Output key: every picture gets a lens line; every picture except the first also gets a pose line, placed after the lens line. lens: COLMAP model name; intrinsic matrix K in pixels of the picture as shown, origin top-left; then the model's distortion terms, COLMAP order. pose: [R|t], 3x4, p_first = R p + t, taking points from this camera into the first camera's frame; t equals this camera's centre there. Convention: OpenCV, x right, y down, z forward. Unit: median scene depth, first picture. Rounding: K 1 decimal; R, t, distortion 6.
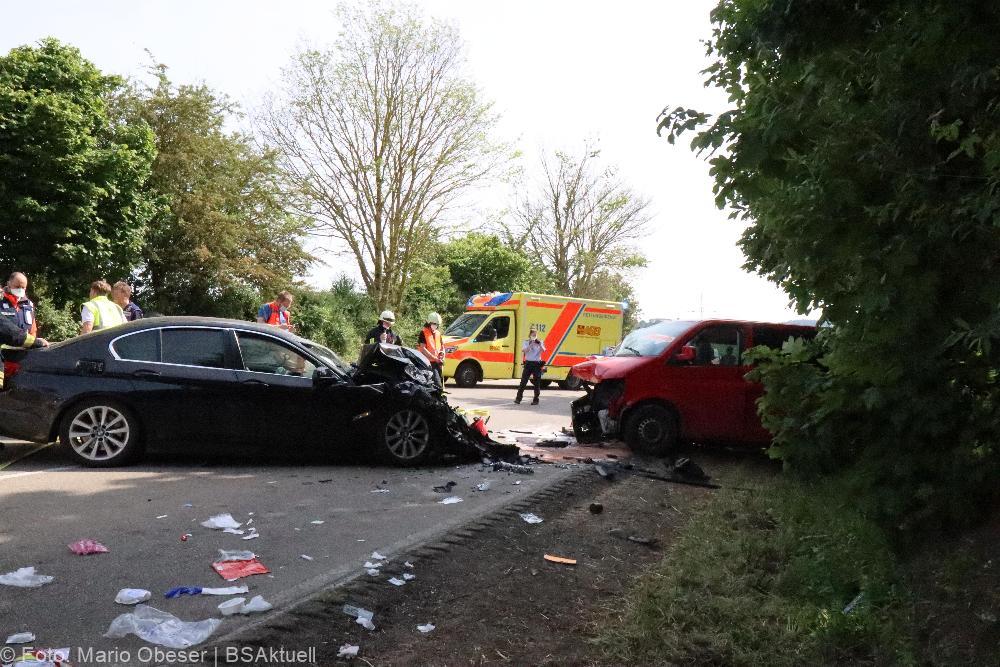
lens RADIAL K [[888.9, 0, 500.0], [0, 888.9, 333.5], [0, 0, 1]] dist [-0.017198, 0.000453]
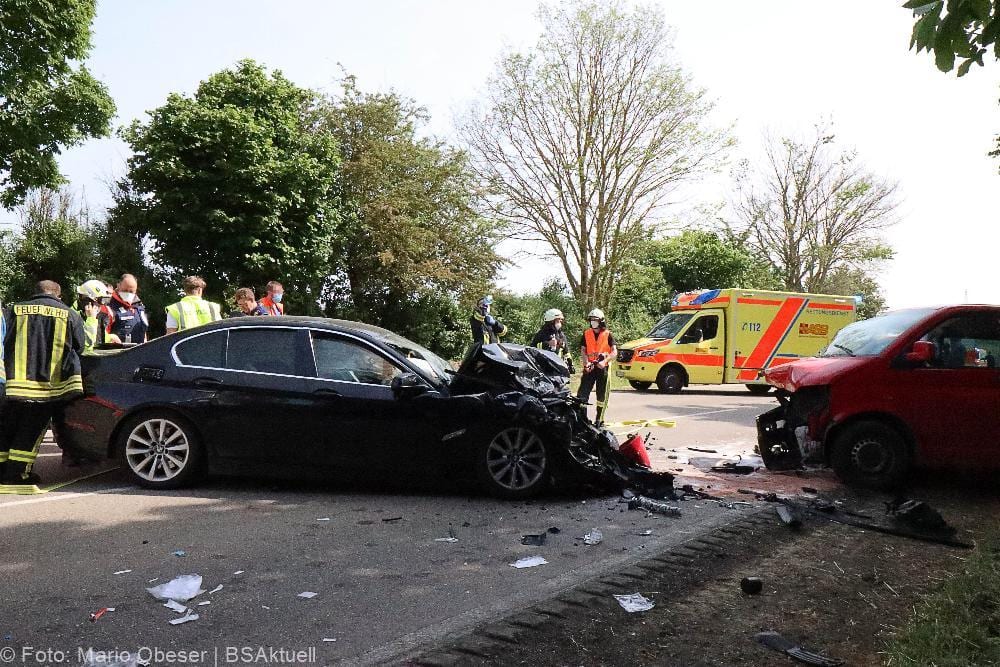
lens RADIAL K [[797.0, 0, 500.0], [0, 797.0, 333.5], [0, 0, 1]] dist [-0.006758, 0.003349]
pose [[0.950897, -0.019538, -0.308889, 0.062217], [0.016564, 0.999788, -0.012246, 0.007196], [0.309063, 0.006528, 0.951019, 0.199747]]
